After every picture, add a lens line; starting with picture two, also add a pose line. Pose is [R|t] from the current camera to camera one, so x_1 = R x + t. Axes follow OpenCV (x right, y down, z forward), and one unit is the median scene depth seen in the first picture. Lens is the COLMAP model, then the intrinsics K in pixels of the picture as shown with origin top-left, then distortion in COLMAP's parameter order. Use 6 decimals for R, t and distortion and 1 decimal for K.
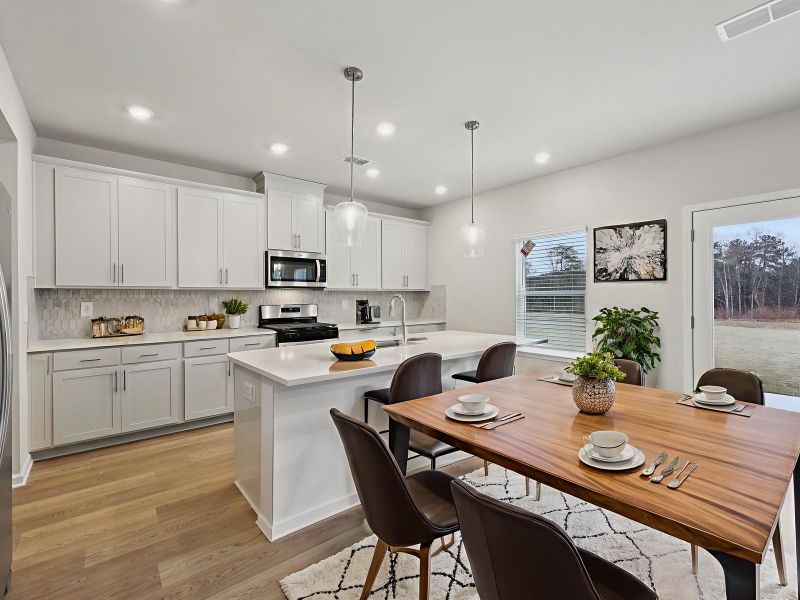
lens RADIAL K [[362.4, 0, 400.0], [0, 362.4, 300.0], [0, 0, 1]] dist [0.000992, 0.000044]
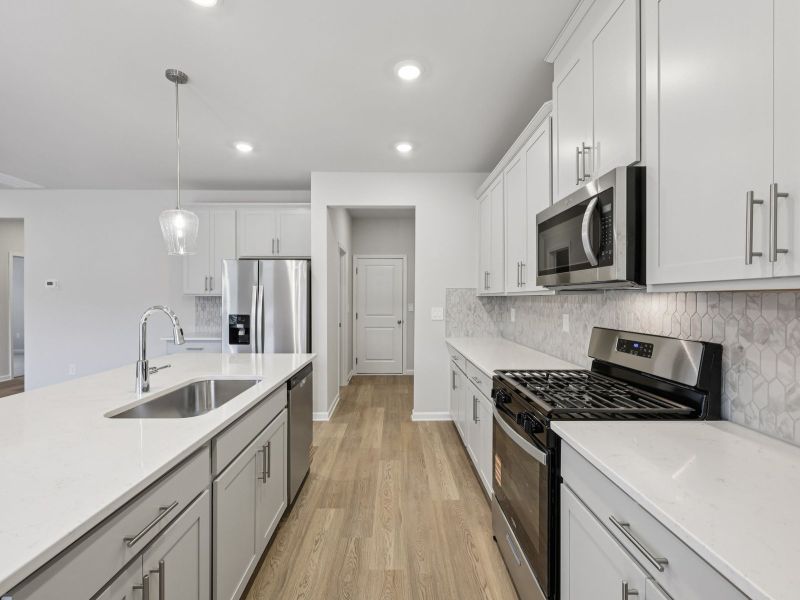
lens RADIAL K [[362.4, 0, 400.0], [0, 362.4, 300.0], [0, 0, 1]] dist [0.000992, 0.000044]
pose [[-0.636242, 0.006245, -0.771465, 0.125104], [-0.007176, 0.999876, 0.014013, -0.023571], [0.771456, 0.014452, -0.636118, 1.082091]]
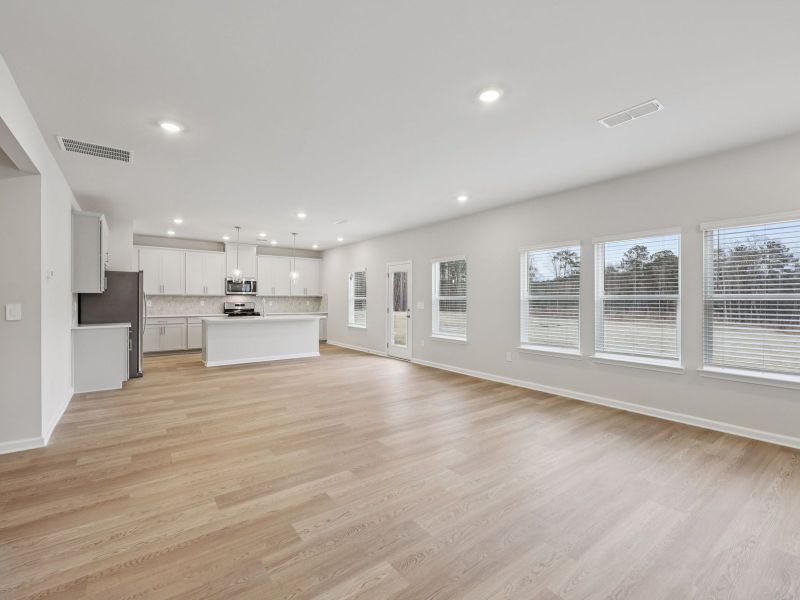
lens RADIAL K [[362.4, 0, 400.0], [0, 362.4, 300.0], [0, 0, 1]] dist [0.000992, 0.000044]
pose [[0.998572, 0.007931, -0.052829, 0.752310], [-0.008374, 0.999932, -0.008168, 0.006317], [0.052761, 0.008599, 0.998570, -1.066734]]
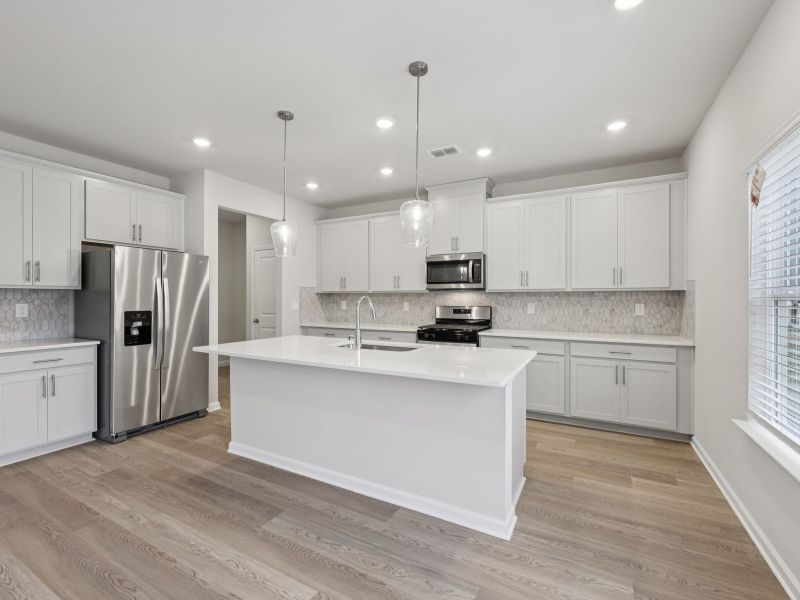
lens RADIAL K [[362.4, 0, 400.0], [0, 362.4, 300.0], [0, 0, 1]] dist [0.000992, 0.000044]
pose [[0.376200, 0.009383, -0.926491, 0.596616], [-0.013174, 0.999902, 0.004777, -0.007583], [0.926445, 0.010408, 0.376287, 0.465928]]
